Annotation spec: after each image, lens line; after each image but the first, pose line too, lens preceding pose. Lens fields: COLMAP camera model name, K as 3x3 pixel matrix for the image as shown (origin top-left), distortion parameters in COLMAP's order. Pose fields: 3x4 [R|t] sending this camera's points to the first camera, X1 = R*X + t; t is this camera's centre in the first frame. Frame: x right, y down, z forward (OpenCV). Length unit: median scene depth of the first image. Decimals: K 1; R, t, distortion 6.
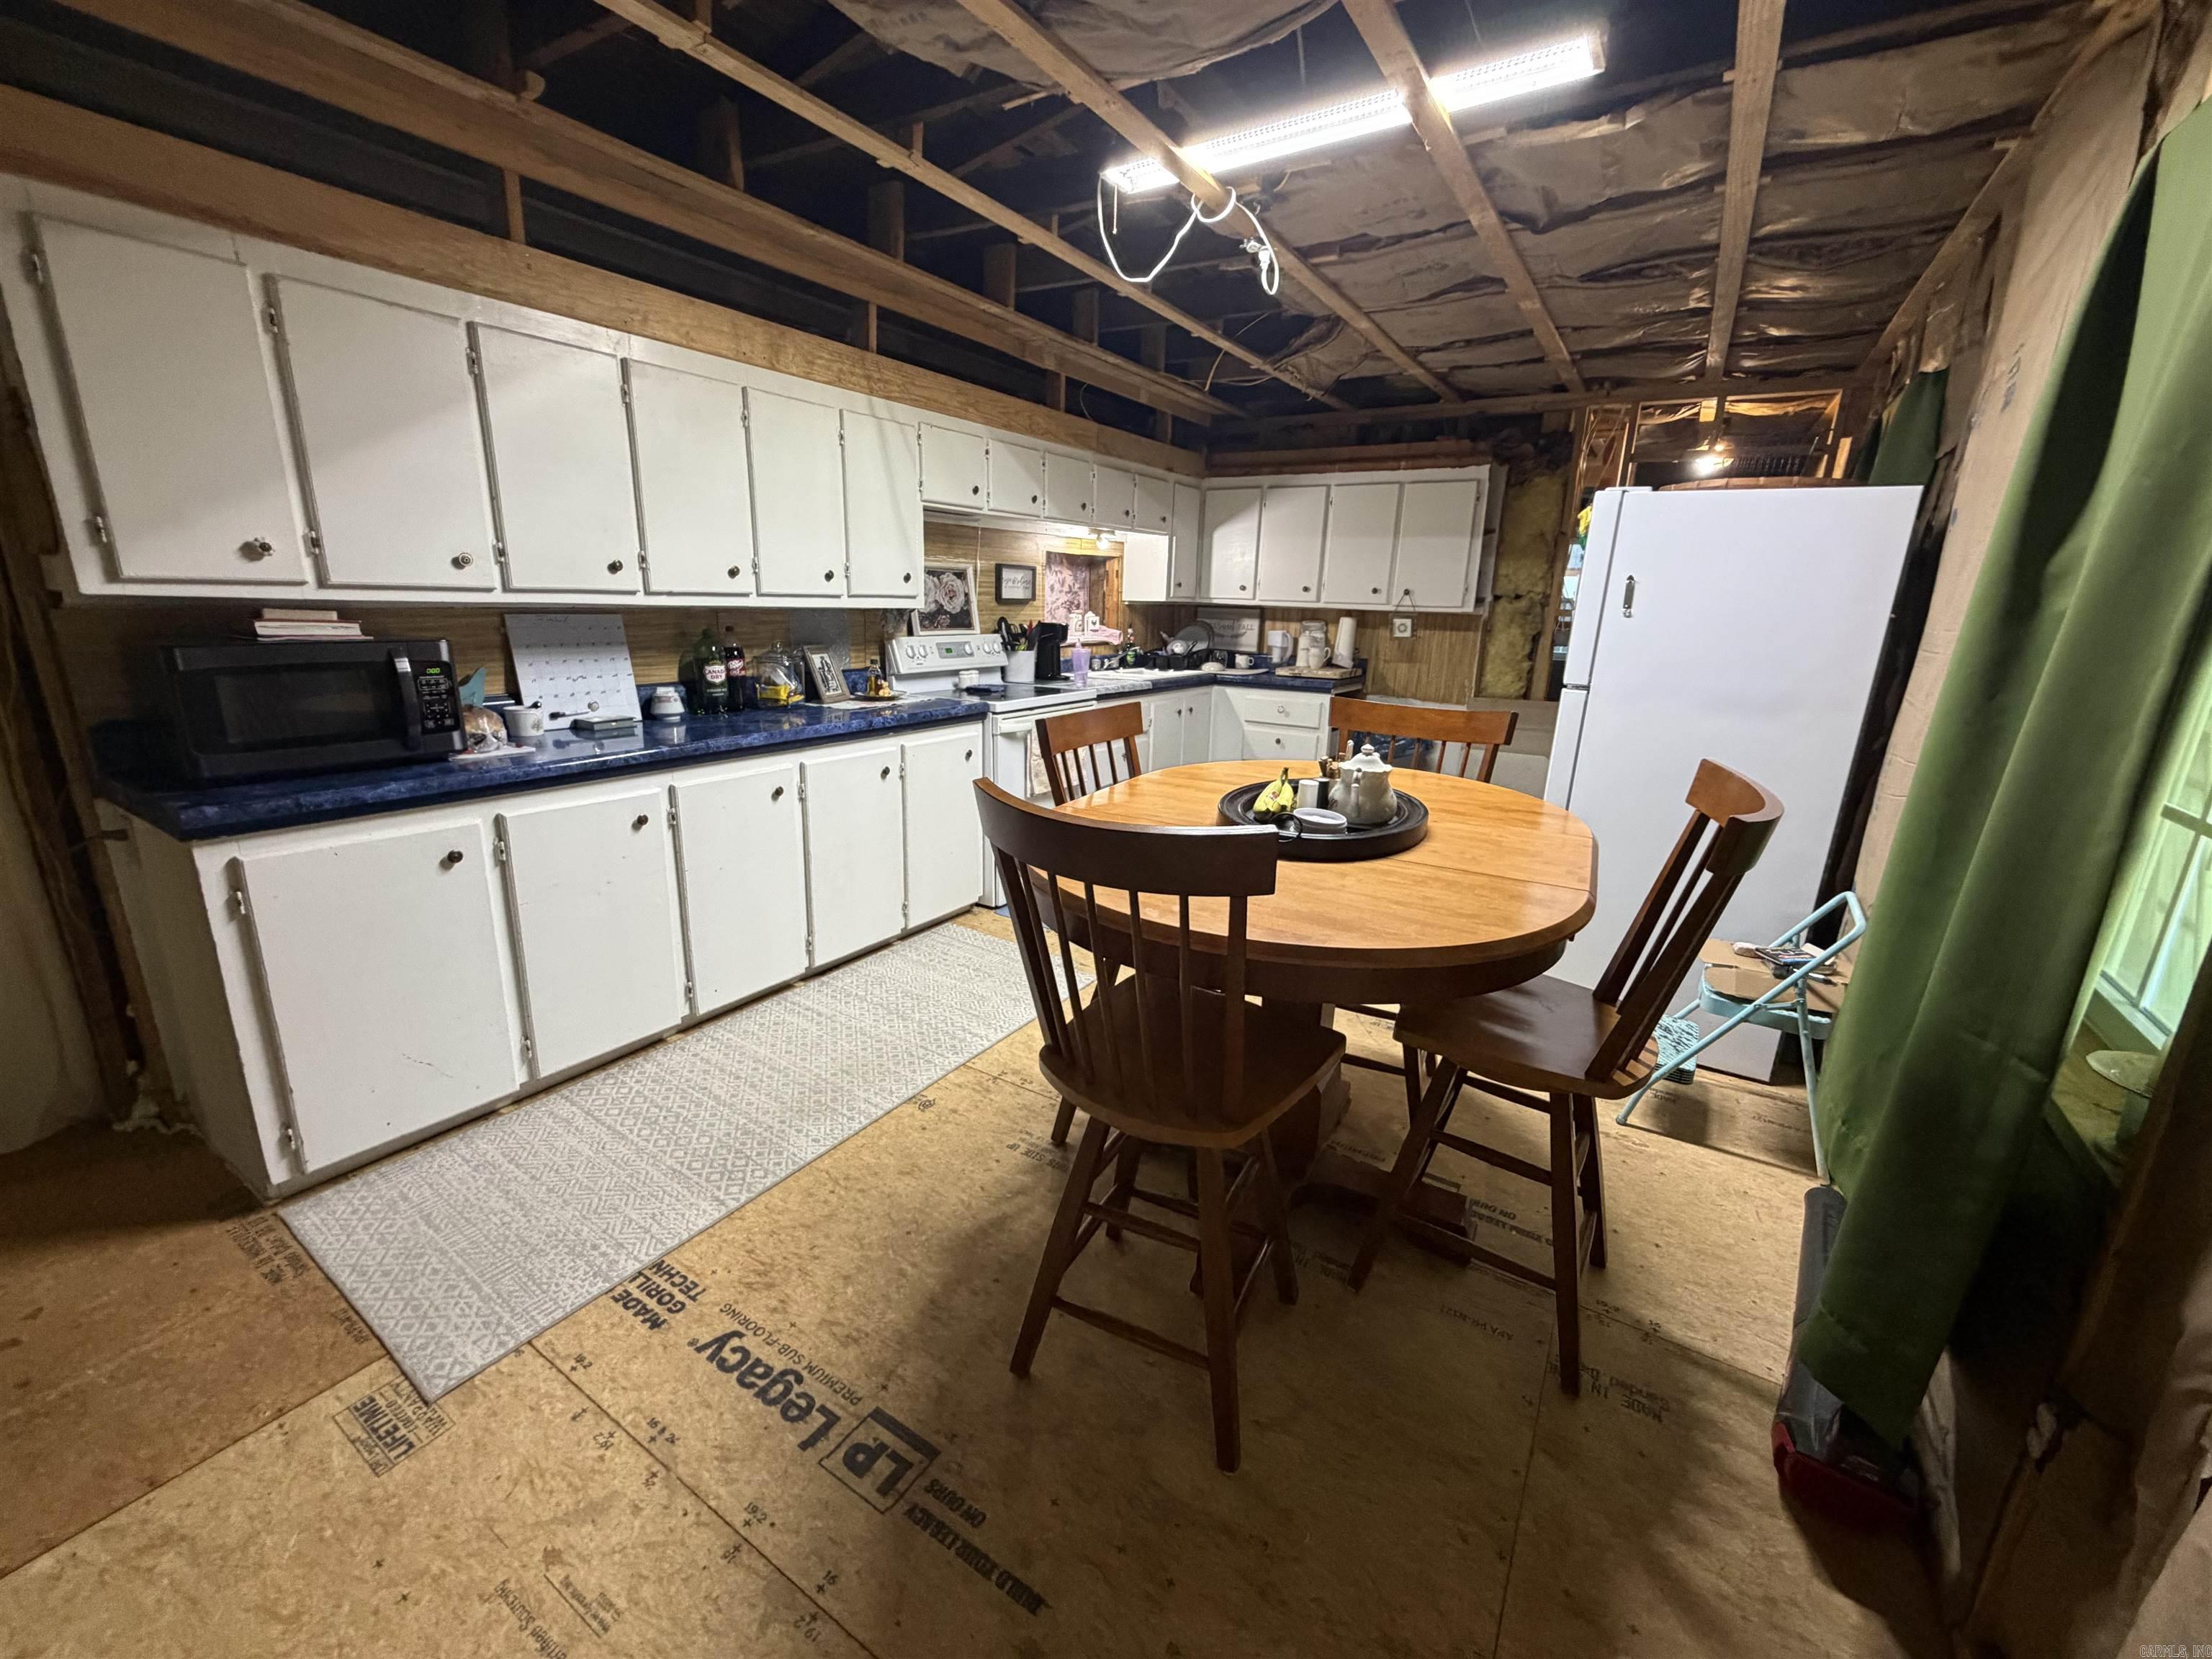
lens RADIAL K [[882.4, 0, 1098.3], [0, 882.4, 824.2], [0, 0, 1]] dist [-0.000567, 0.000001]
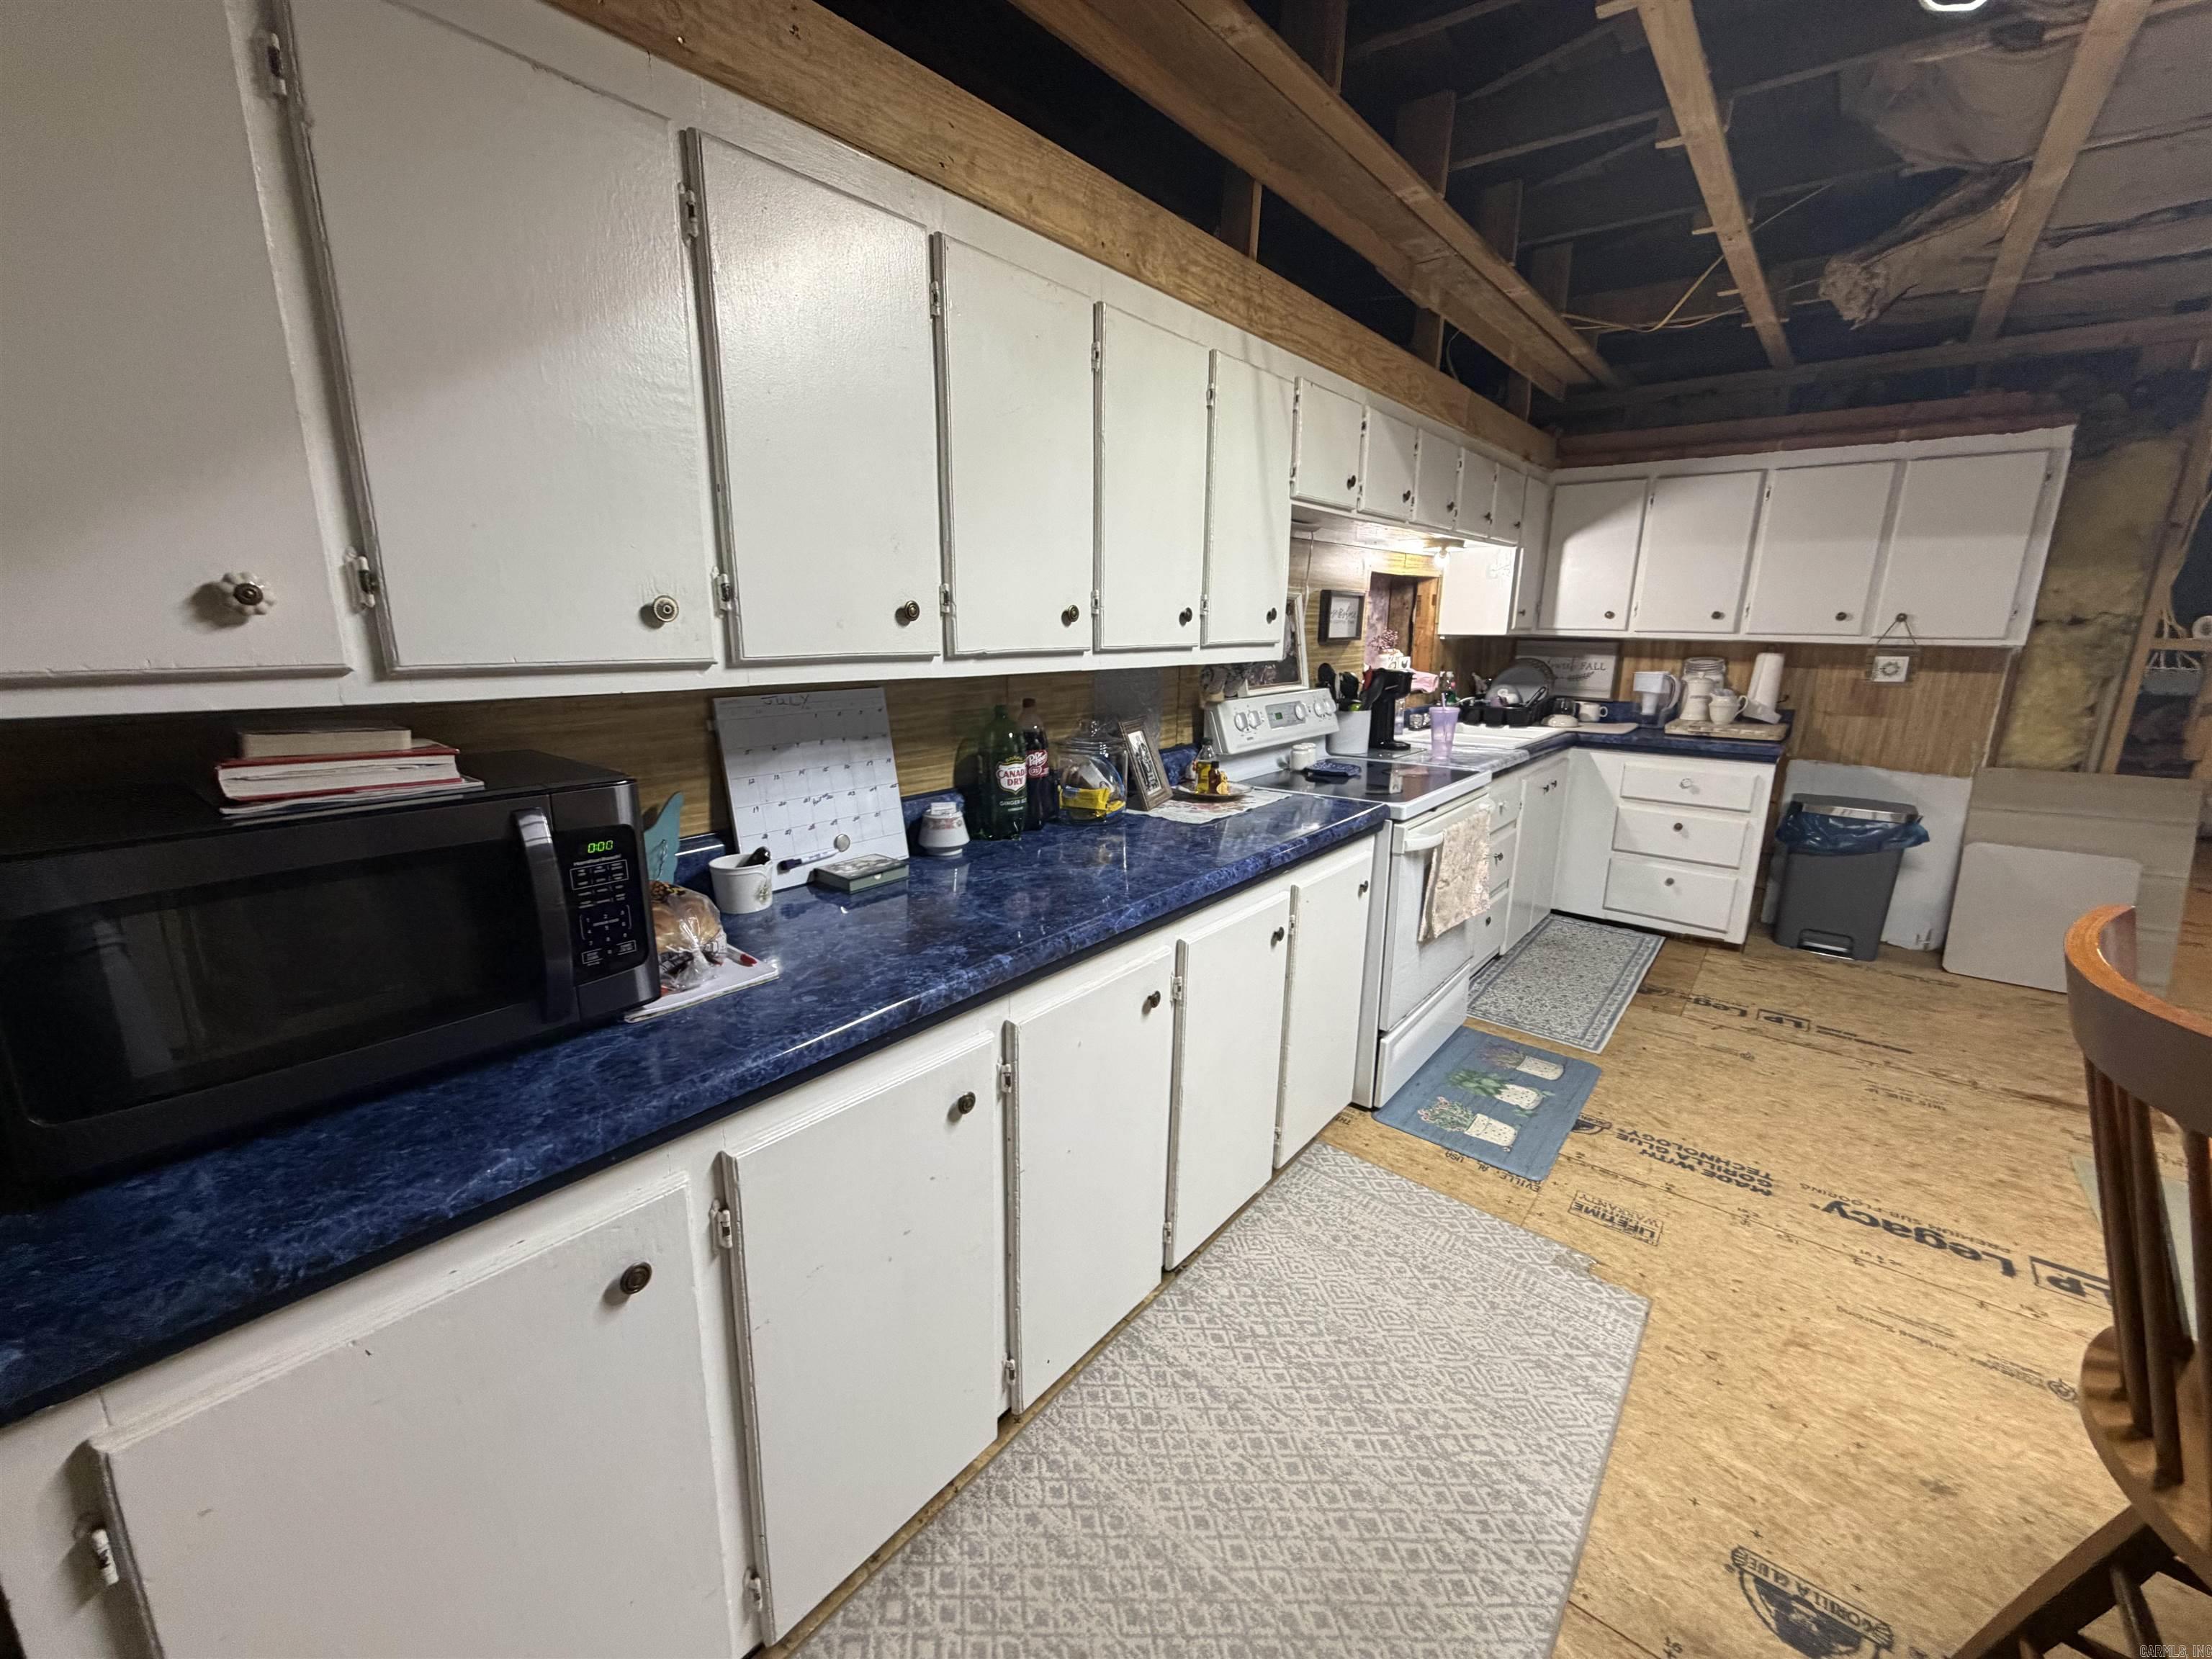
lens RADIAL K [[882.4, 0, 1098.3], [0, 882.4, 824.2], [0, 0, 1]] dist [-0.000567, 0.000001]
pose [[0.992800, 0.009148, -0.119431, -0.287359], [-0.012141, 0.999630, -0.024355, -0.117596], [0.119164, 0.025630, 0.992544, 0.373367]]
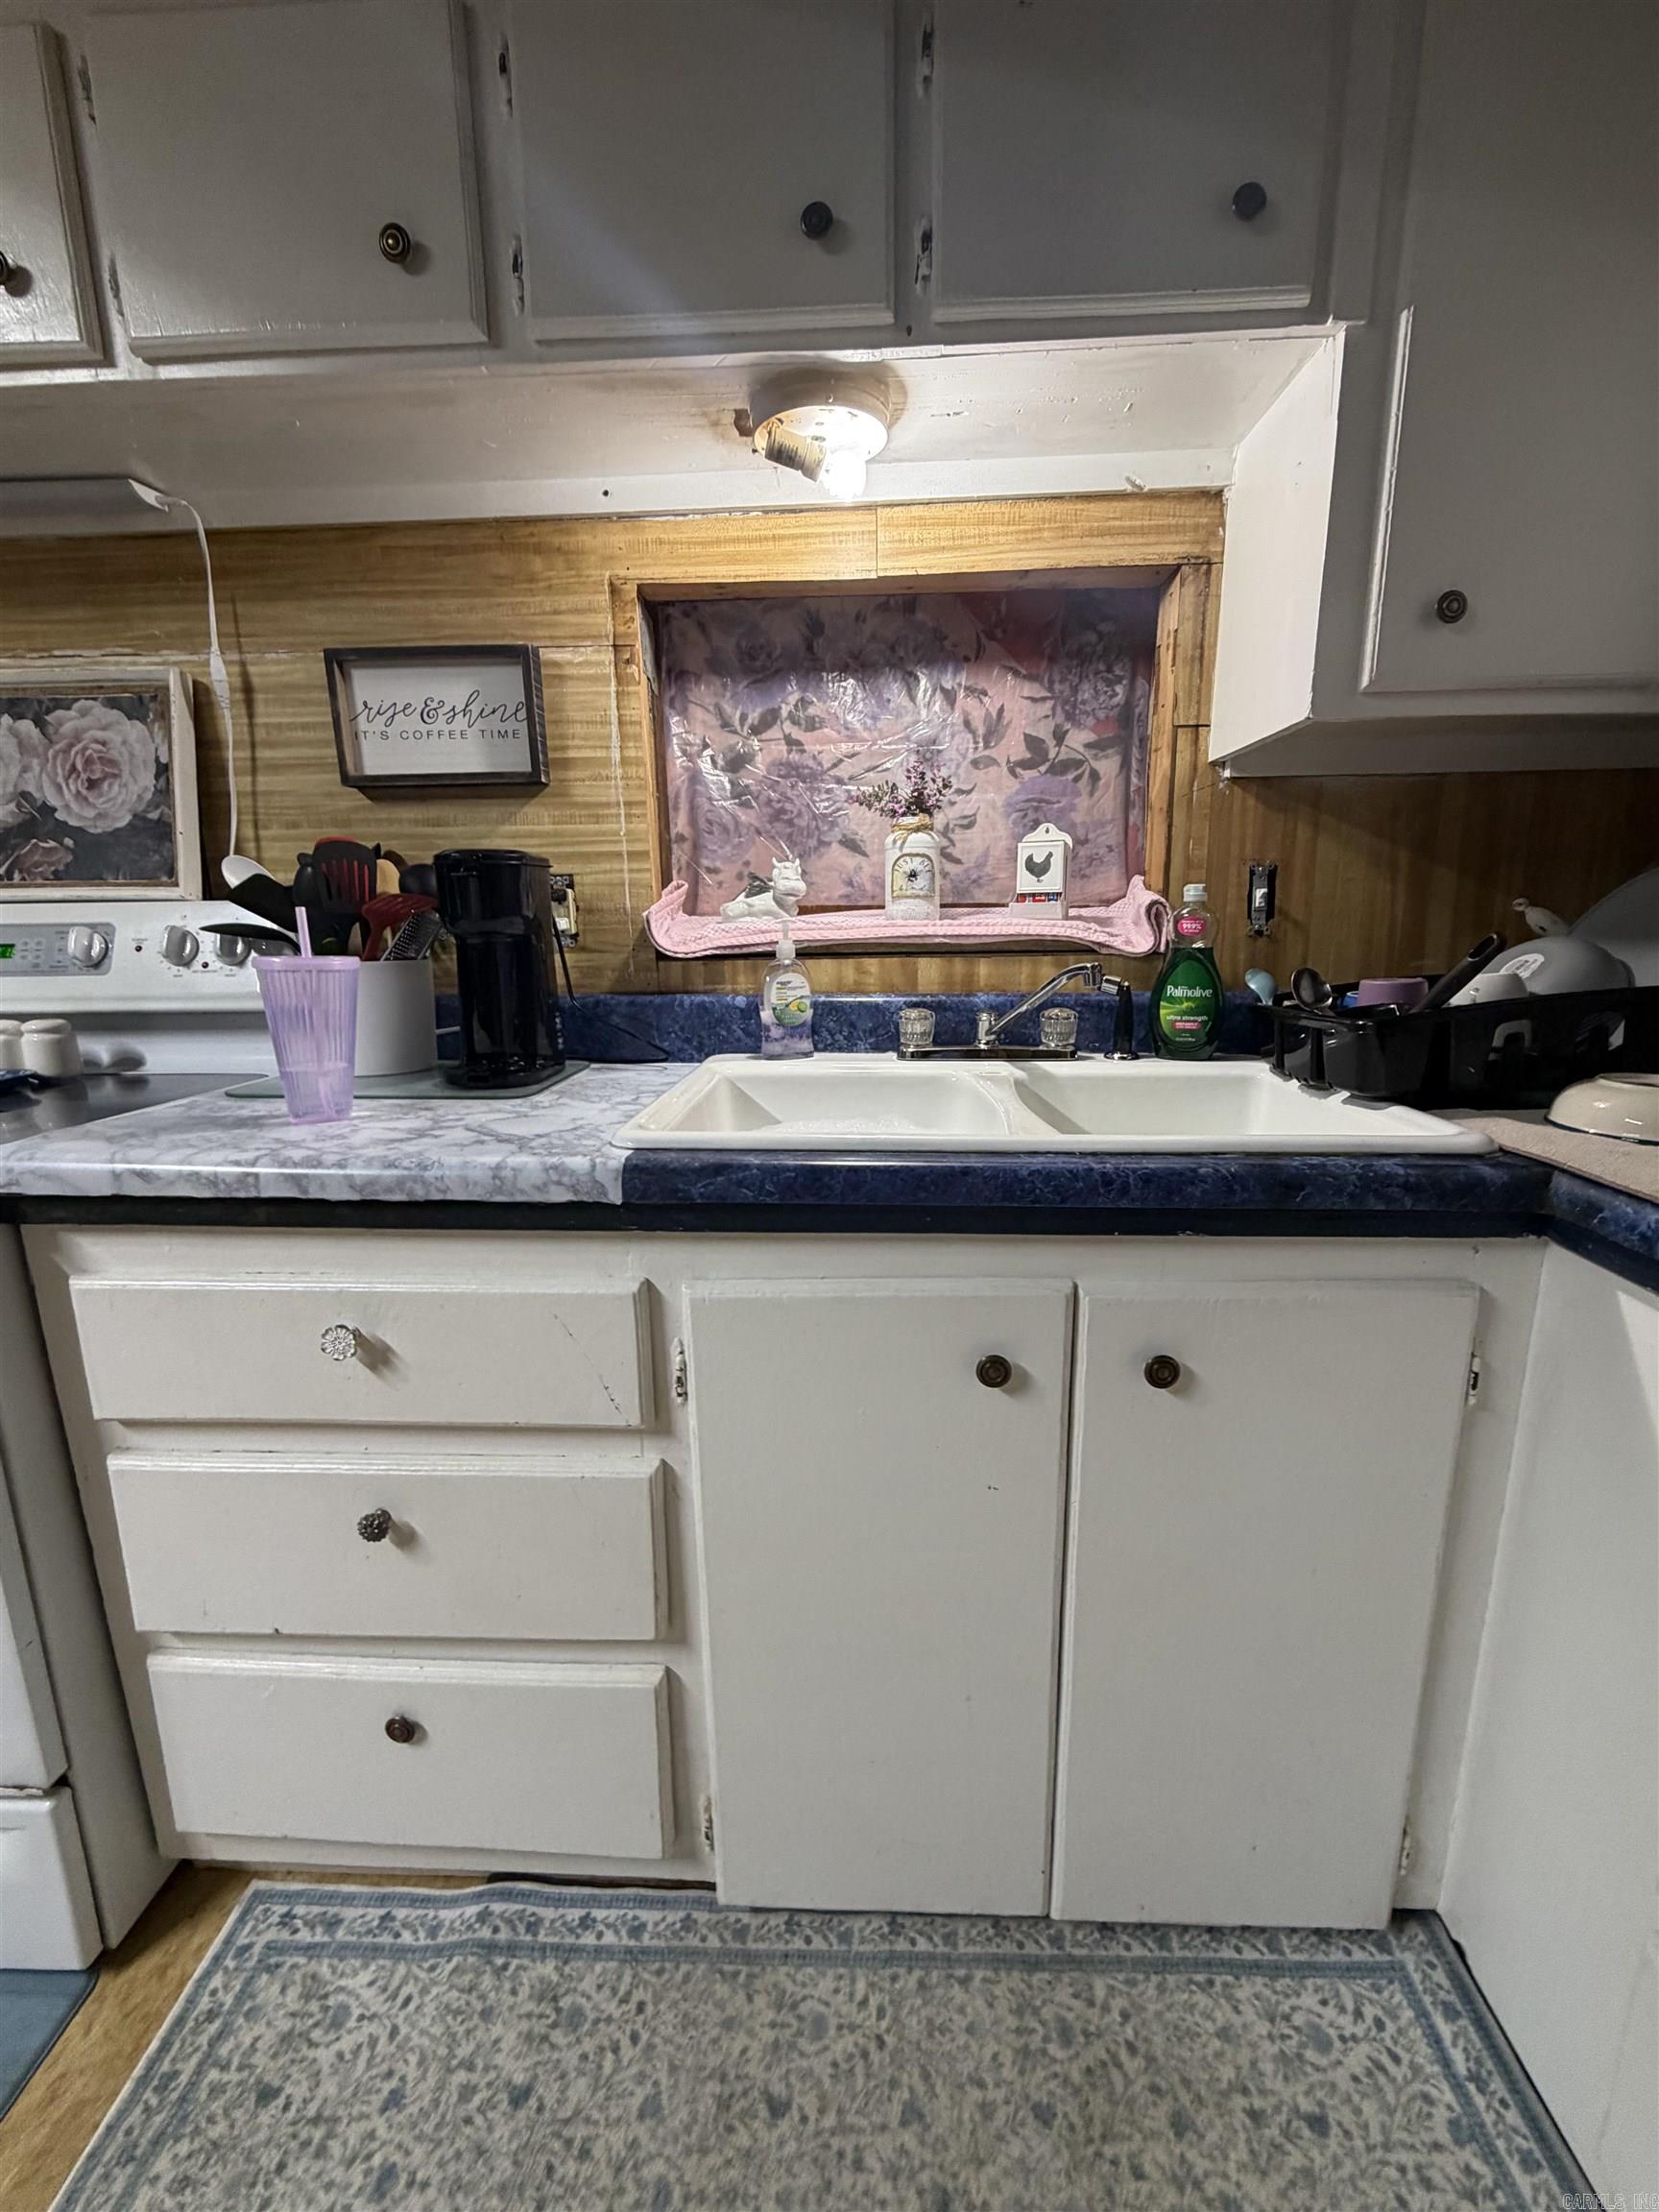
lens RADIAL K [[882.4, 0, 823.4], [0, 882.4, 1097.1], [0, 0, 1]] dist [-0.000567, 0.000001]
pose [[0.495628, 0.134205, -0.858104, 0.302793], [-0.193917, 0.980149, 0.041289, -0.269580], [0.846611, 0.145937, 0.511813, 1.371262]]
